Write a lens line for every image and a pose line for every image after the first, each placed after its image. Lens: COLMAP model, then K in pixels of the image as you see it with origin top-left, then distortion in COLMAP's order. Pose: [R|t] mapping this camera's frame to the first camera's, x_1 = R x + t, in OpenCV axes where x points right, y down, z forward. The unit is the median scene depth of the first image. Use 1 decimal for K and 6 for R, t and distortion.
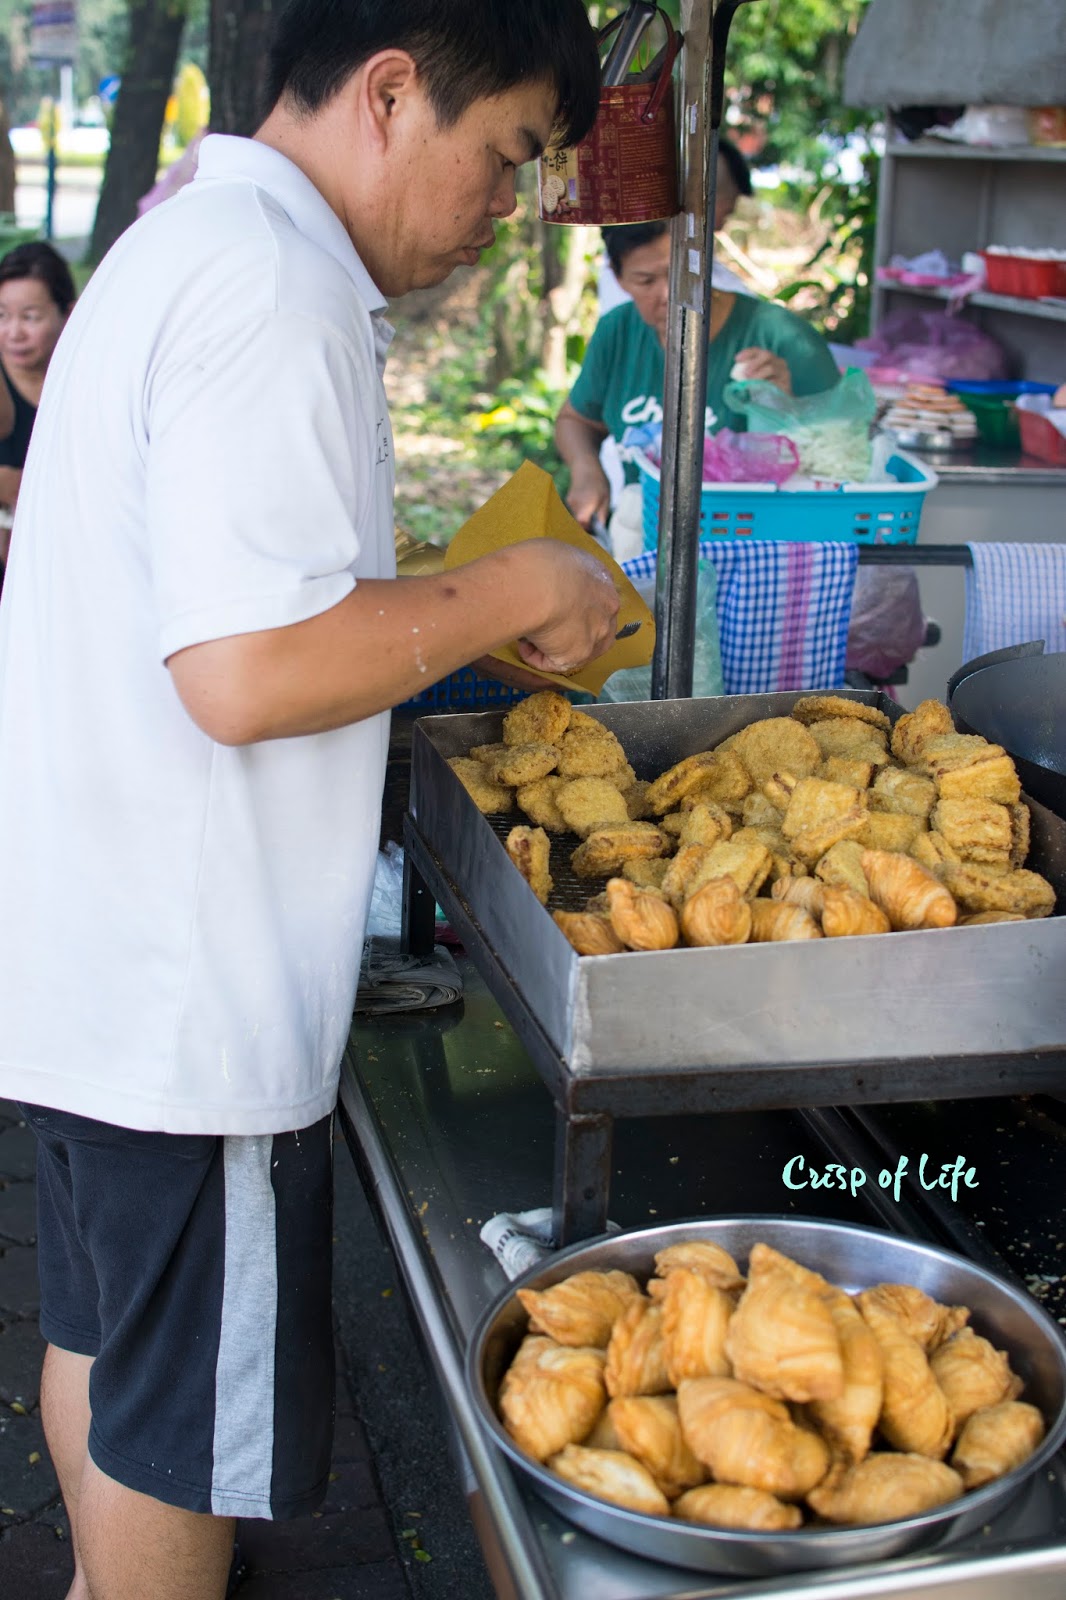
lens RADIAL K [[2146.1, 0, 533.0], [0, 2146.1, 800.0], [0, 0, 1]] dist [0.021648, 0.016645]
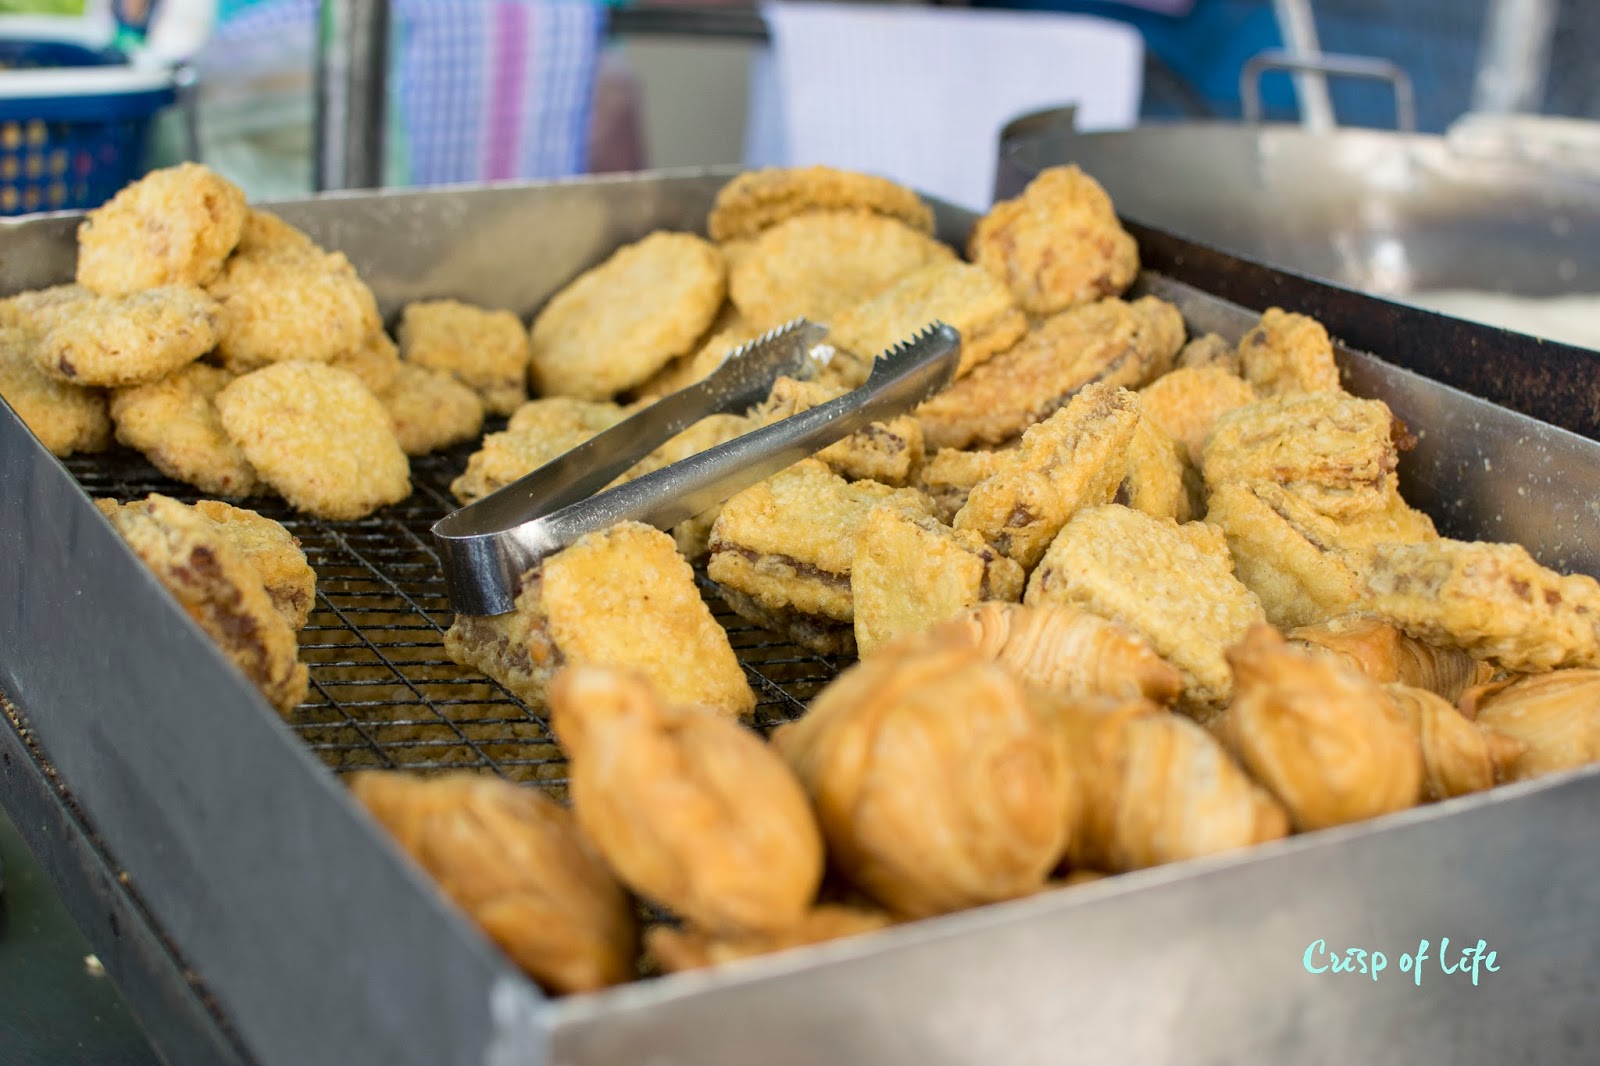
lens RADIAL K [[2146.1, 0, 800.0], [0, 2146.1, 533.0], [0, 0, 1]] dist [0.021648, 0.016645]
pose [[0.941698, -0.051167, 0.332546, -0.028216], [0.033927, 0.997772, 0.057447, 0.002892], [-0.334744, -0.042816, 0.941336, 0.673528]]
